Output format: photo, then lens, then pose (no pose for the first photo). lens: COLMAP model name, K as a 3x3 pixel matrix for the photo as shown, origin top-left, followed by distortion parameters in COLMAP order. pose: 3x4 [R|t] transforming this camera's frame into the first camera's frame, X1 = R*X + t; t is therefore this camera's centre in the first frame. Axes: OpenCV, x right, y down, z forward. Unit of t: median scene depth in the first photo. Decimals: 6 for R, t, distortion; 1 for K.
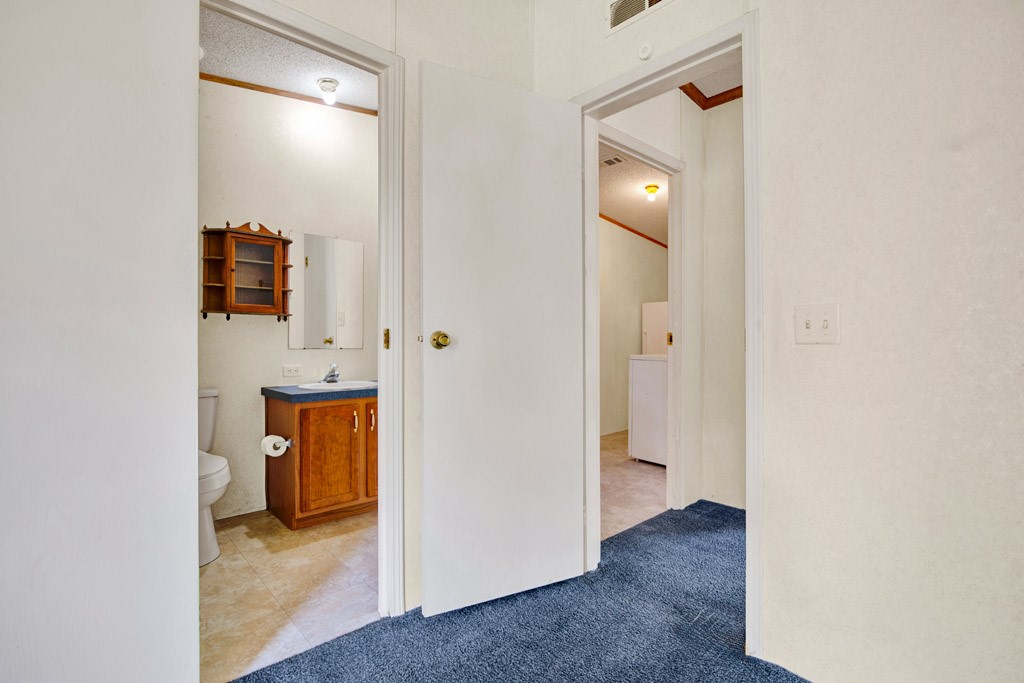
lens RADIAL K [[479.6, 0, 502.6], [0, 479.6, 344.6], [0, 0, 1]] dist [-0.014763, -0.000798]
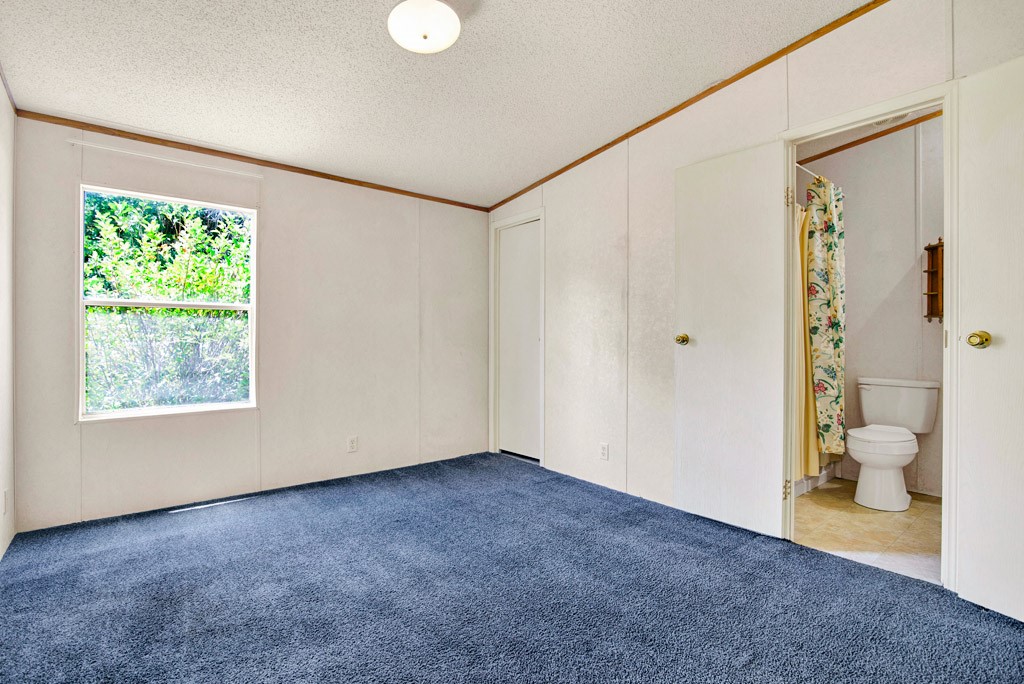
lens RADIAL K [[479.6, 0, 511.8], [0, 479.6, 339.9], [0, 0, 1]] dist [-0.014763, -0.000798]
pose [[-0.046503, 0.000568, -0.998918, 0.594420], [-0.006556, 0.999978, 0.000874, -0.002692], [0.998897, 0.006590, -0.046498, 0.021512]]
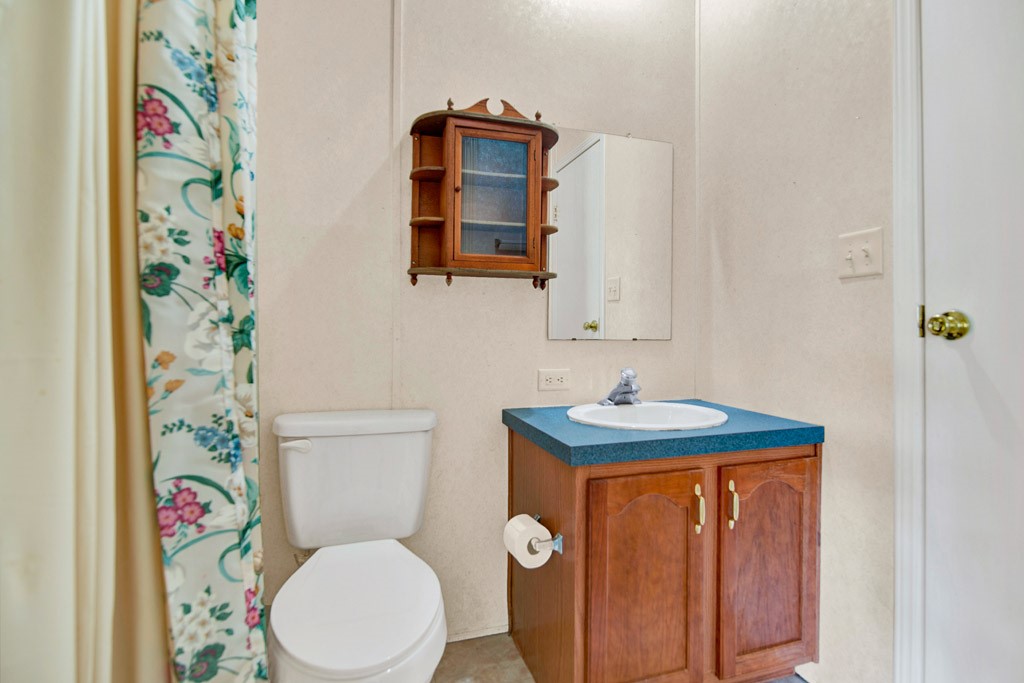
lens RADIAL K [[490.6, 0, 509.8], [0, 490.6, 324.3], [0, 0, 1]] dist [-0.017582, 0.000261]
pose [[0.910013, 0.003258, -0.414568, -0.282093], [-0.009584, 0.999867, -0.013179, -0.000701], [0.414470, 0.015966, 0.909923, 0.522750]]
